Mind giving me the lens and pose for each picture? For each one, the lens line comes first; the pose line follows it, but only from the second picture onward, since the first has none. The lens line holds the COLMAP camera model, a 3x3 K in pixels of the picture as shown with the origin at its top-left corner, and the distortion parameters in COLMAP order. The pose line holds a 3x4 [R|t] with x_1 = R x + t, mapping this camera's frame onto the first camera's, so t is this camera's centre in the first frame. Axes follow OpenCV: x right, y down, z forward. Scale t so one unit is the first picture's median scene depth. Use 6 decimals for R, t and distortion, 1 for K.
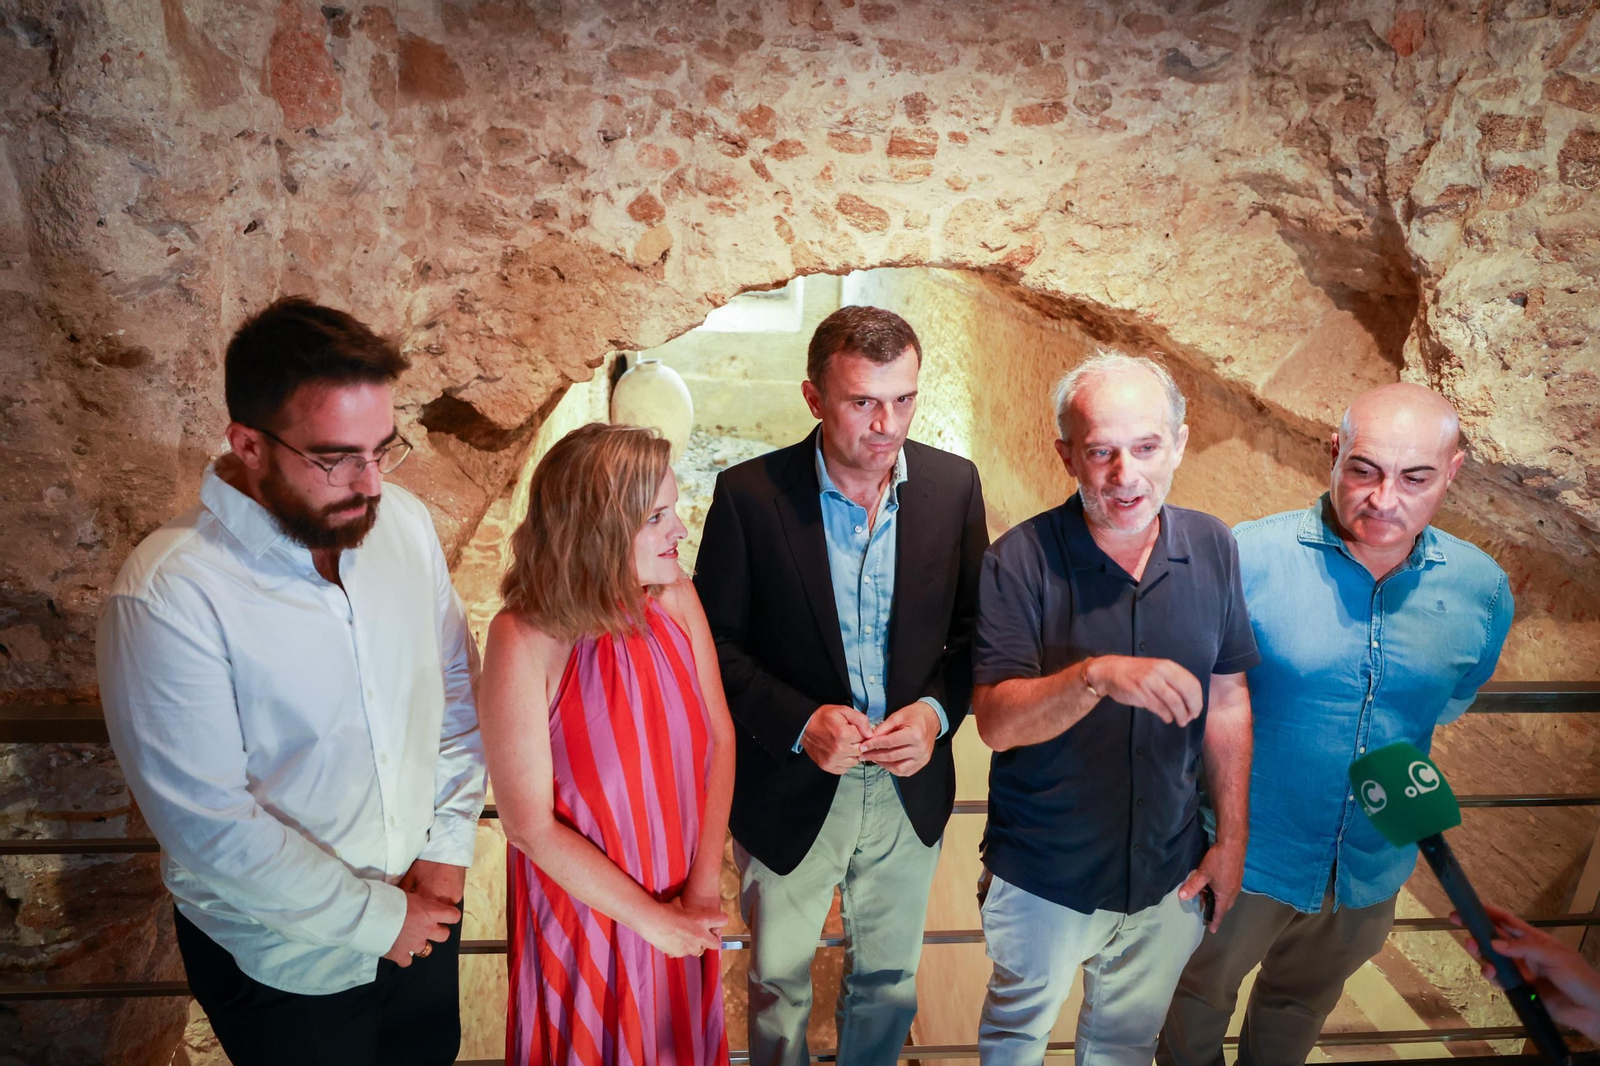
lens RADIAL K [[1001.5, 0, 800.9], [0, 1001.5, 528.9], [0, 0, 1]] dist [-0.000411, 0.000395]
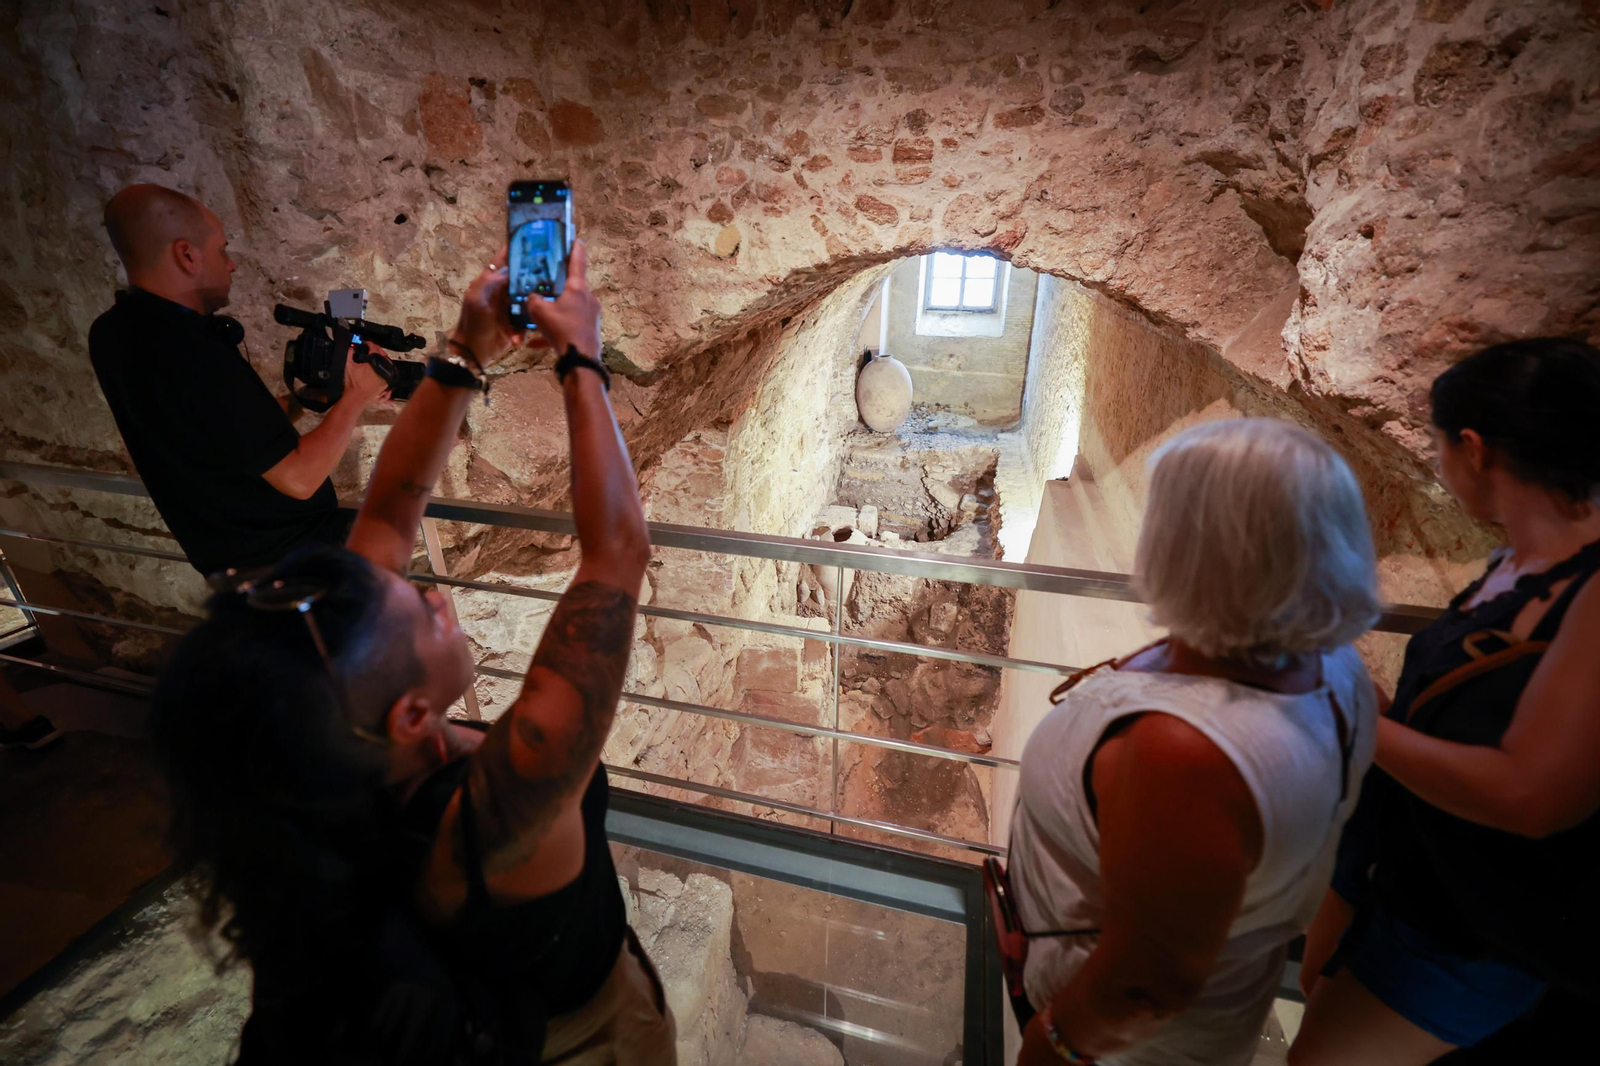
lens RADIAL K [[670.0, 0, 794.2], [0, 670.0, 527.3], [0, 0, 1]] dist [0.000313, -0.000138]
pose [[0.941117, 0.094270, -0.324673, 0.303183], [-0.070501, 0.993948, 0.084239, 0.039805], [0.330649, -0.056389, 0.942068, 0.103747]]
